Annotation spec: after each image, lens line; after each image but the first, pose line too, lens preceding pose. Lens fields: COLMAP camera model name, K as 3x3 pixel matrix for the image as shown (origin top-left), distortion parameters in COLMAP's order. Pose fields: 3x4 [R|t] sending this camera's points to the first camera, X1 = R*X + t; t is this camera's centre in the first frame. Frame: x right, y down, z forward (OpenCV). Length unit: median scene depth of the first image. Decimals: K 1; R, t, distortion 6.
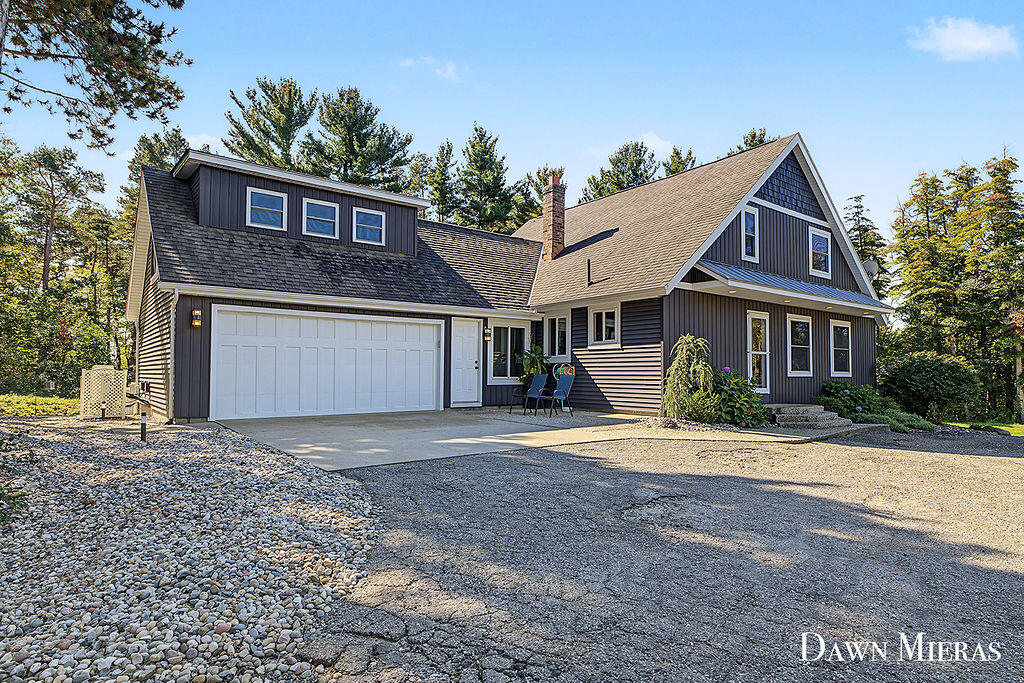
lens RADIAL K [[597.2, 0, 509.1], [0, 597.2, 344.9], [0, 0, 1]] dist [-0.007075, -0.001906]
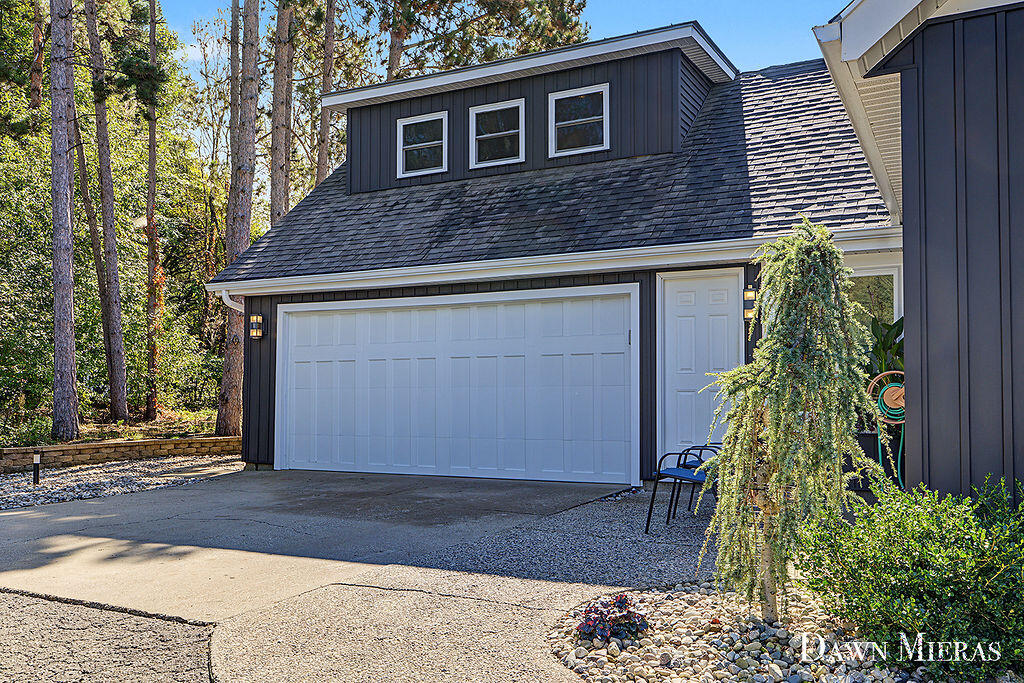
lens RADIAL K [[886.1, 0, 513.2], [0, 886.1, 349.9], [0, 0, 1]] dist [0.004947, -0.003179]
pose [[0.424763, -0.048221, -0.904020, 0.433608], [0.048836, 0.998347, -0.030307, 0.023138], [0.903987, -0.031275, 0.426415, 0.602790]]
